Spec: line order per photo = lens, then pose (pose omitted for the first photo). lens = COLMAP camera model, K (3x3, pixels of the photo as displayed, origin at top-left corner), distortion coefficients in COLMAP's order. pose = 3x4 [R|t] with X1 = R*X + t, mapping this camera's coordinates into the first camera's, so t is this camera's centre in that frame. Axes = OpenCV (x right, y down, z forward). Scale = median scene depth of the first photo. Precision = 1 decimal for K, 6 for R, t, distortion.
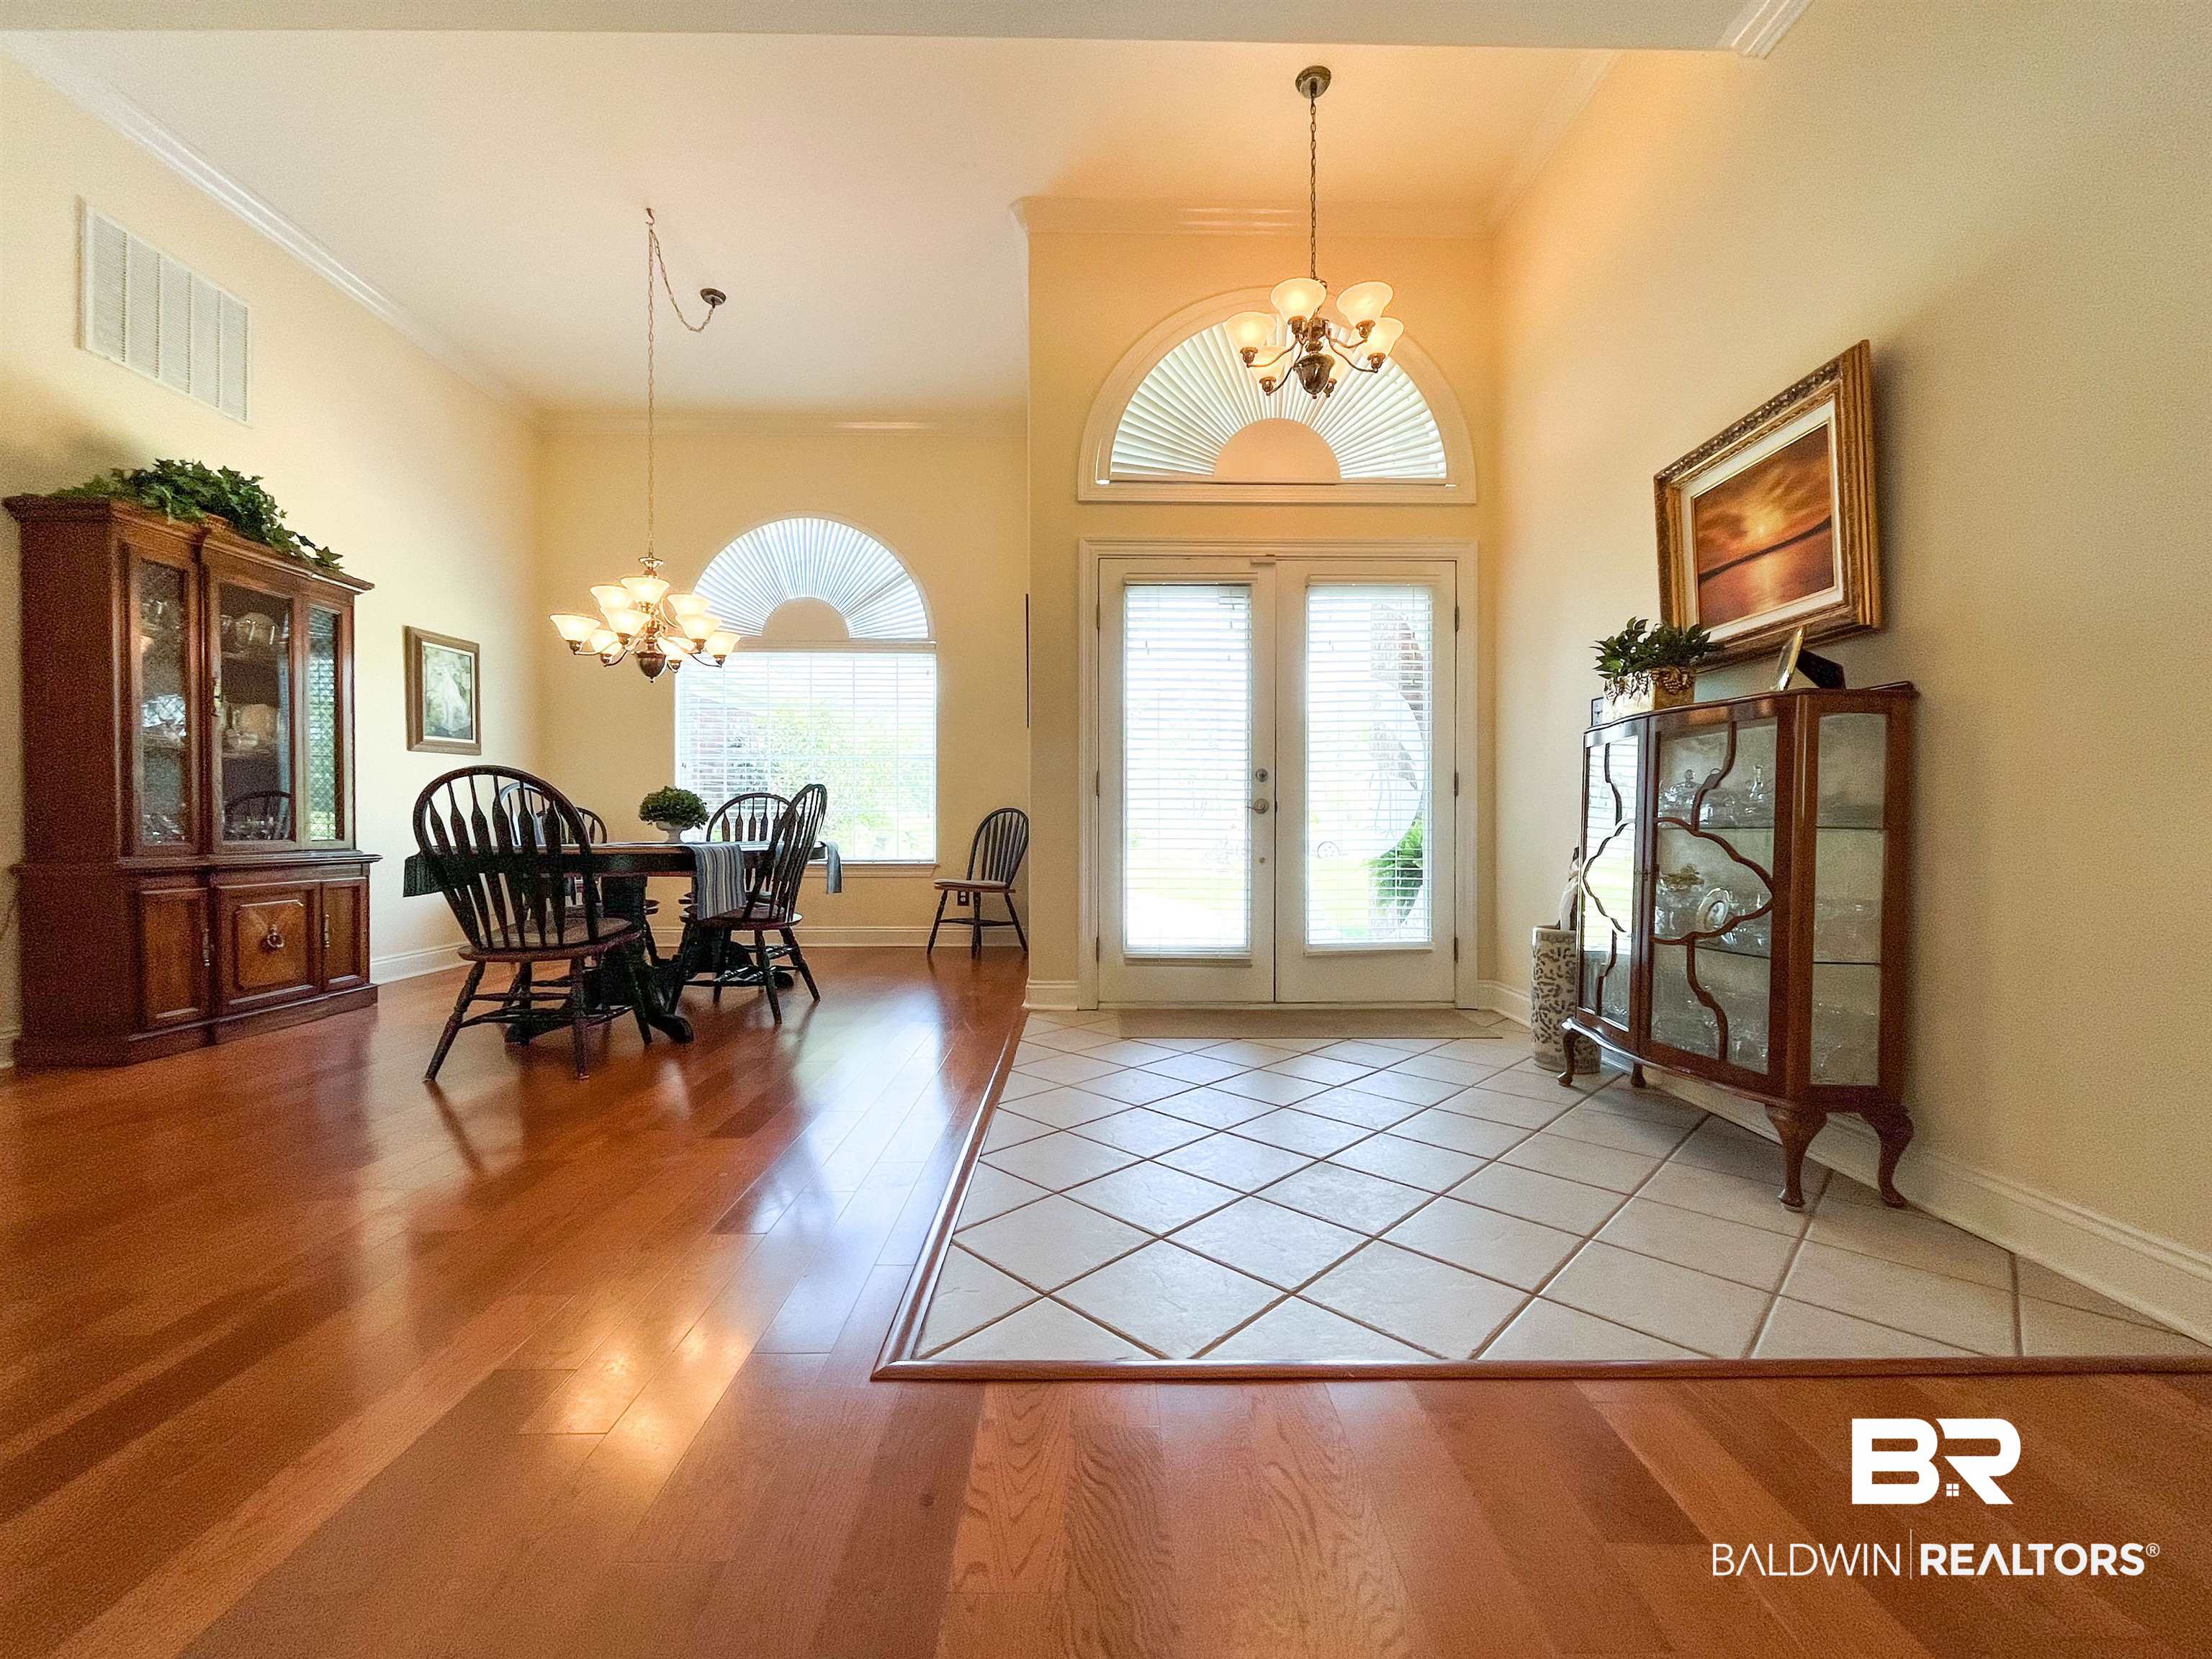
lens RADIAL K [[933.3, 0, 1100.4], [0, 933.3, 835.2], [0, 0, 1]] dist [-0.000437, -0.000645]
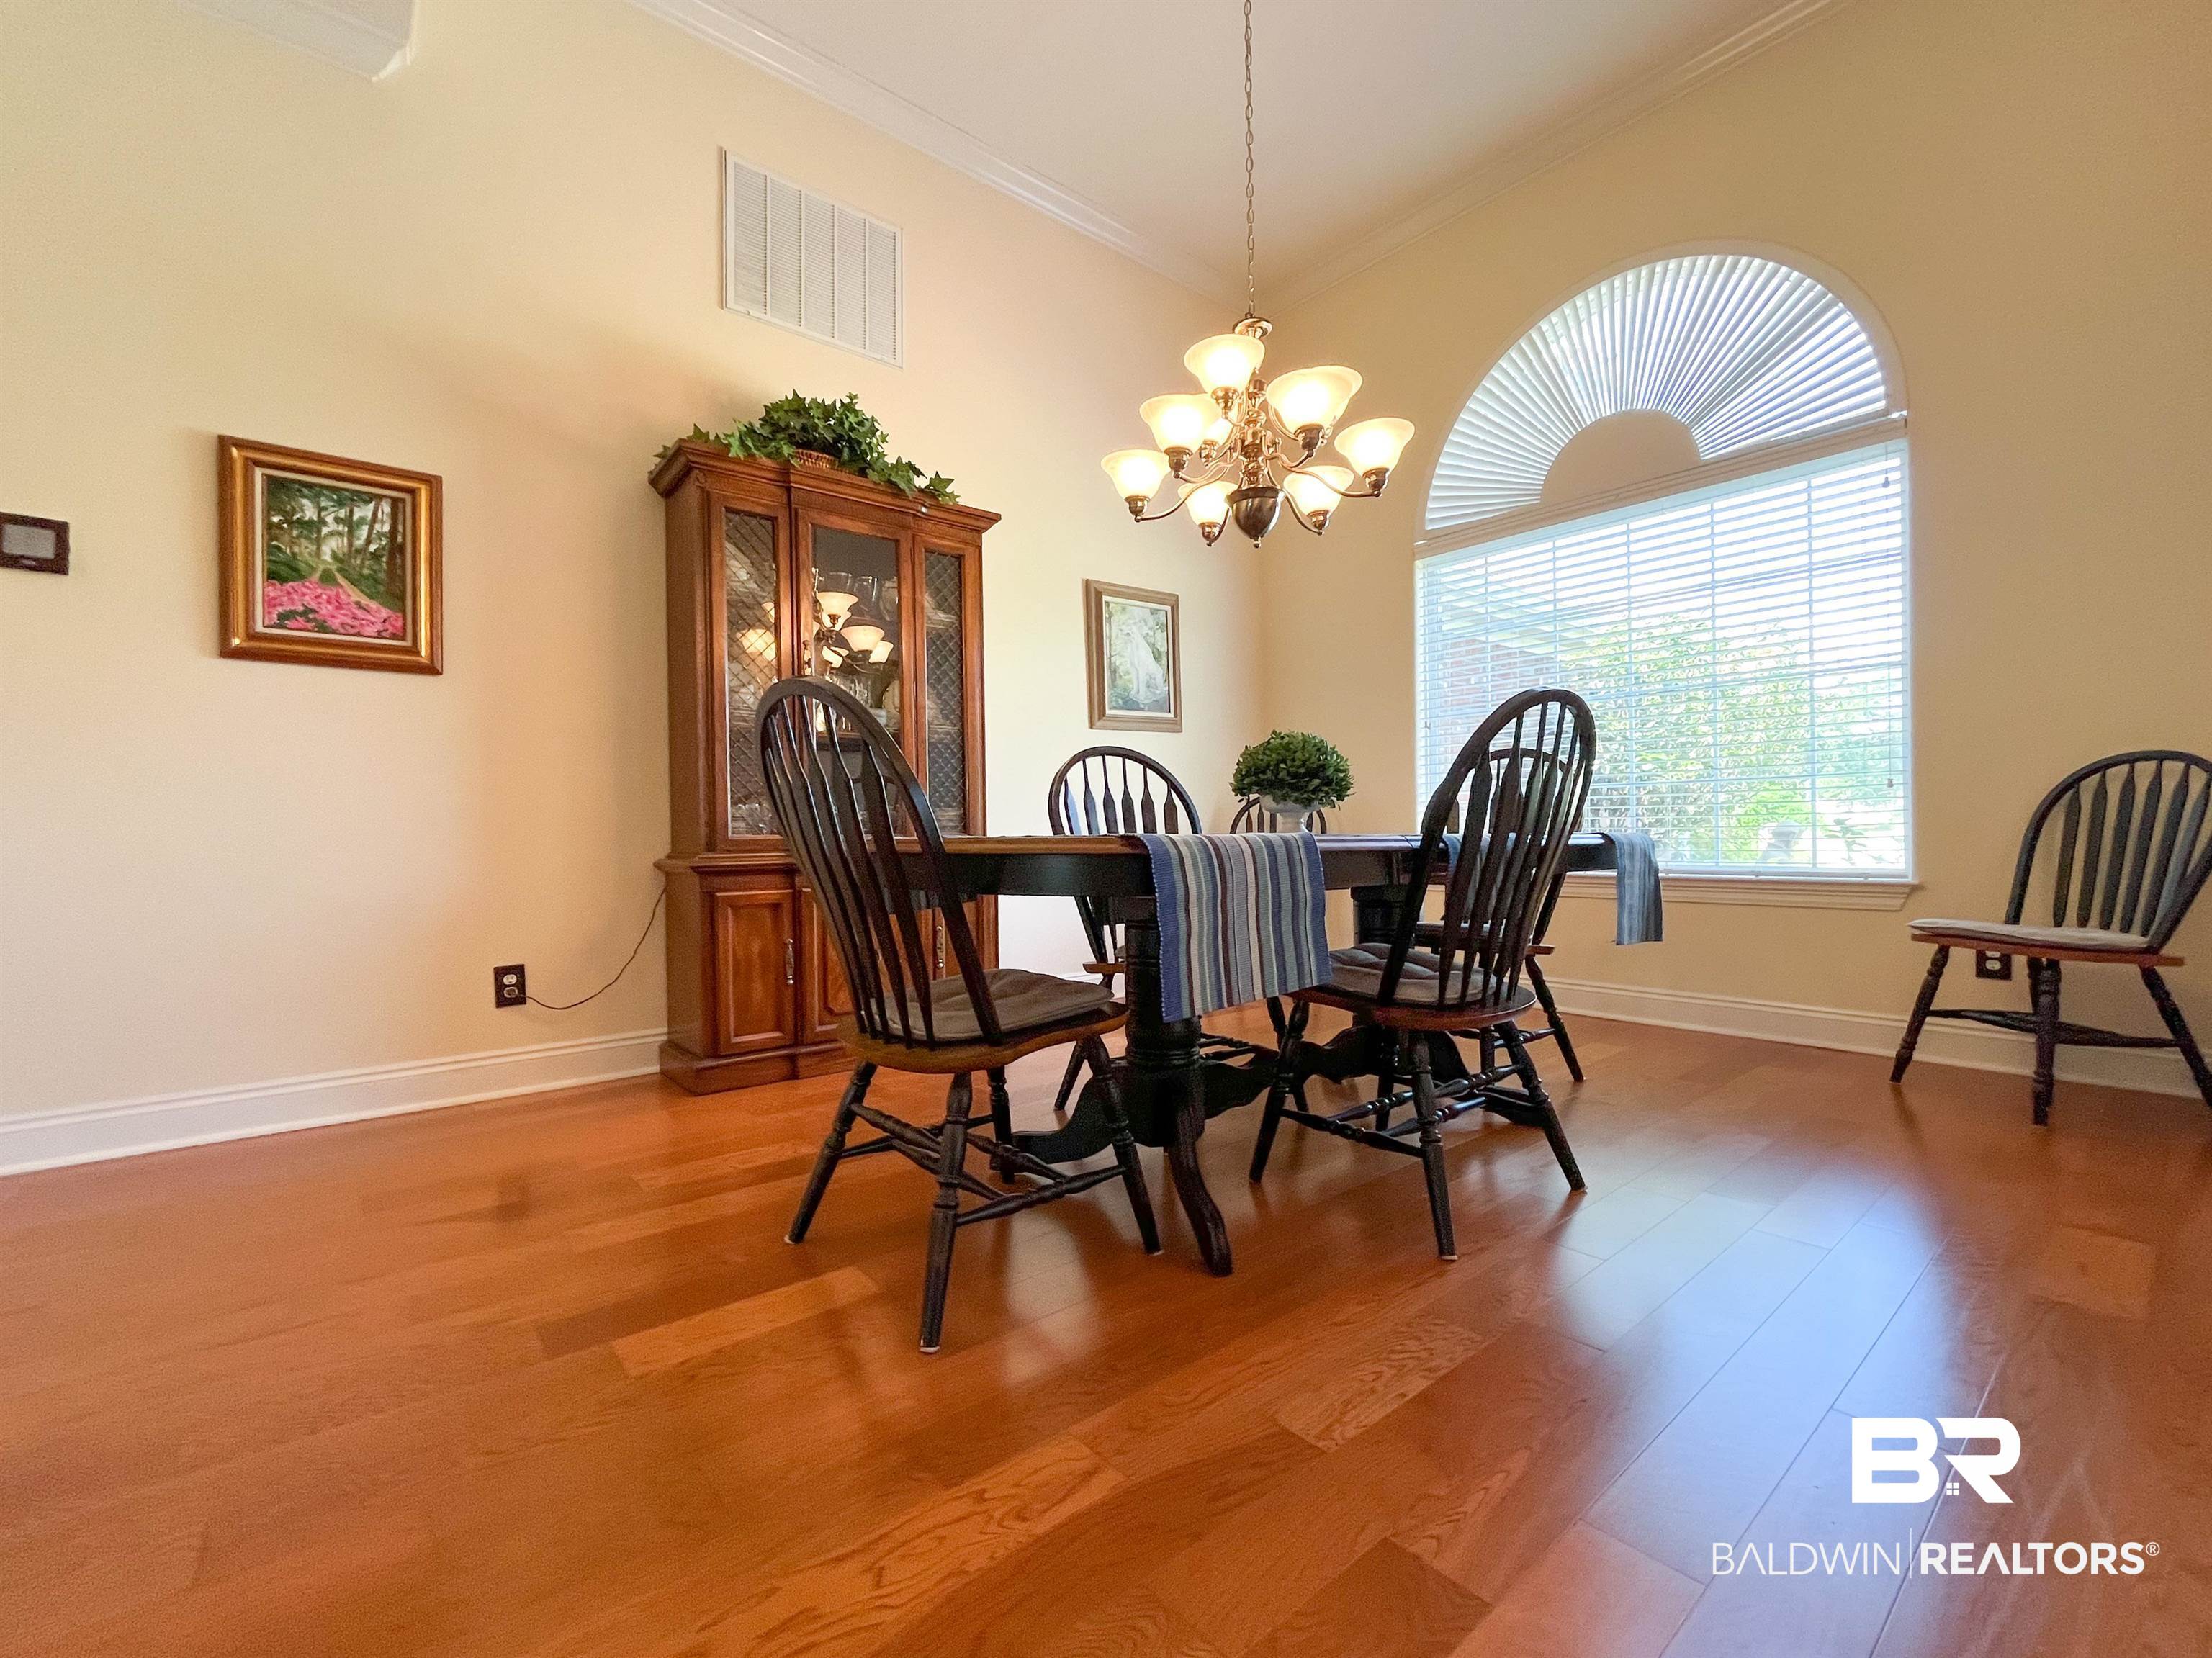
lens RADIAL K [[933.2, 0, 1100.4], [0, 933.2, 834.7], [0, 0, 1]] dist [-0.000437, -0.000645]
pose [[0.639411, -0.005799, -0.768844, -0.114916], [0.004686, 0.999982, -0.003645, 0.009455], [0.768851, -0.001272, 0.639427, 0.582252]]
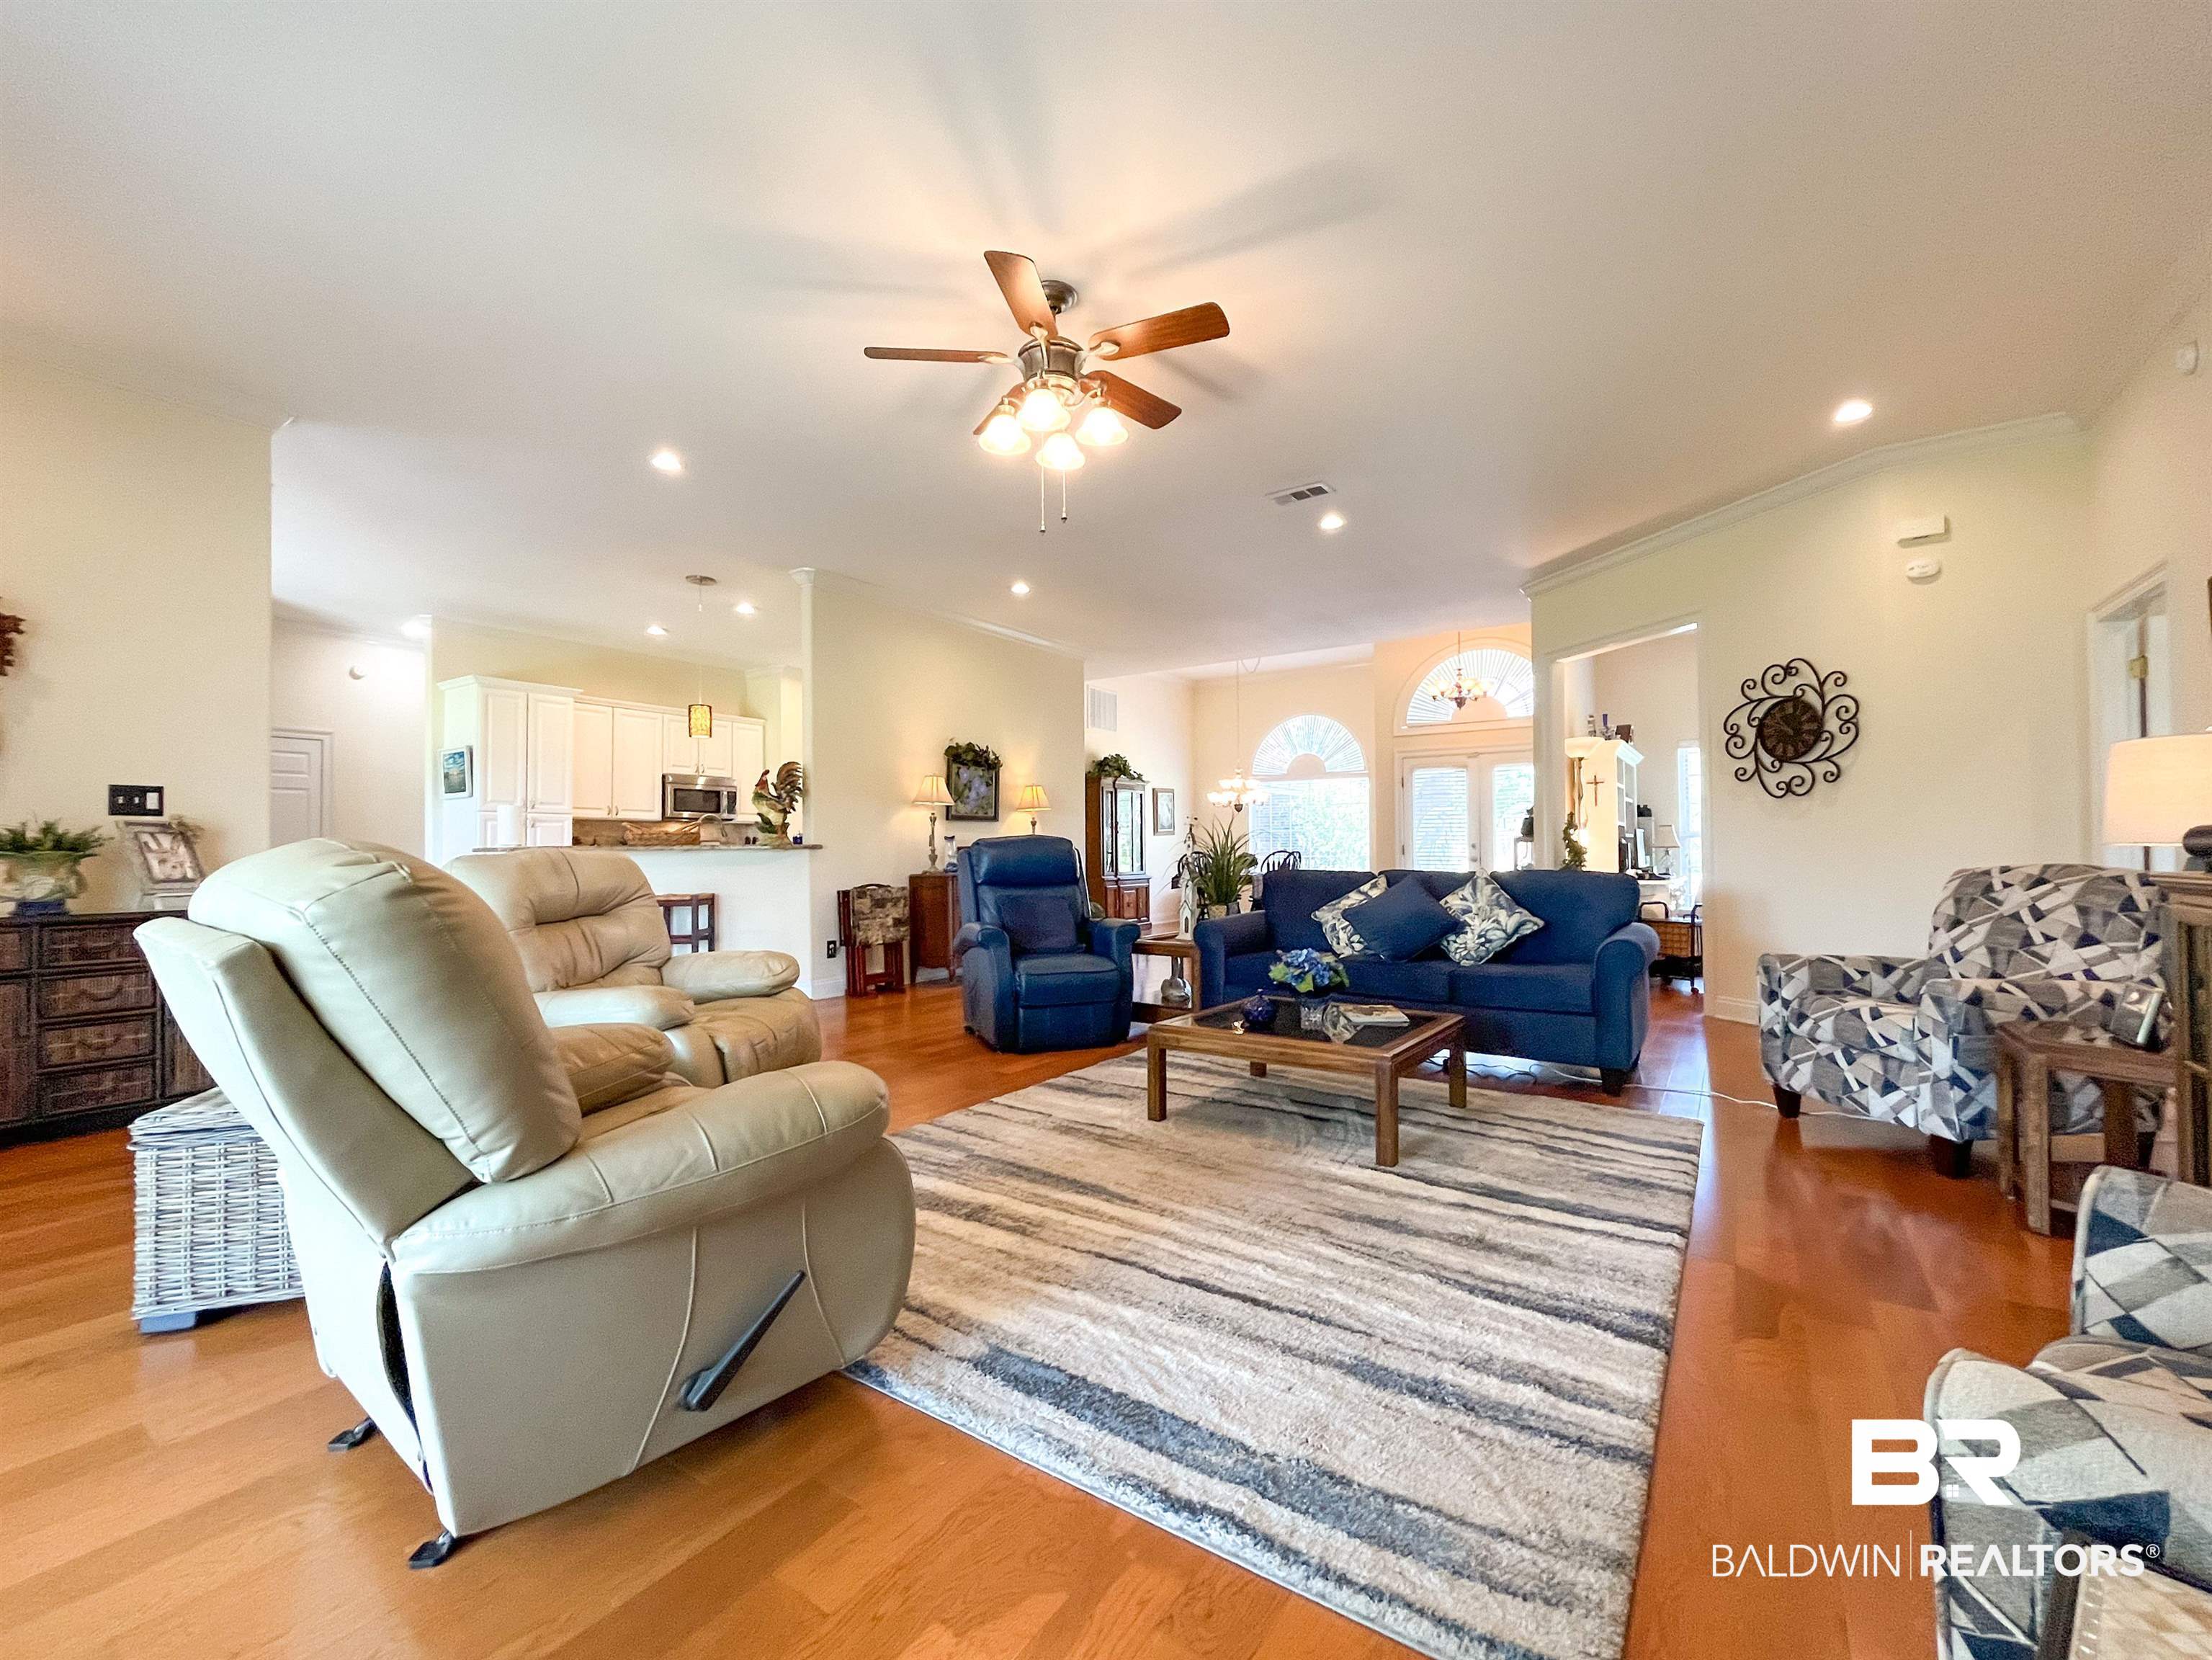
lens RADIAL K [[933.4, 0, 1100.4], [0, 933.4, 835.7], [0, 0, 1]] dist [-0.000437, -0.000645]
pose [[0.825742, -0.016134, -0.563817, 0.732136], [0.002495, 0.999686, -0.024952, -0.033539], [0.564043, 0.019197, 0.825523, -1.499016]]
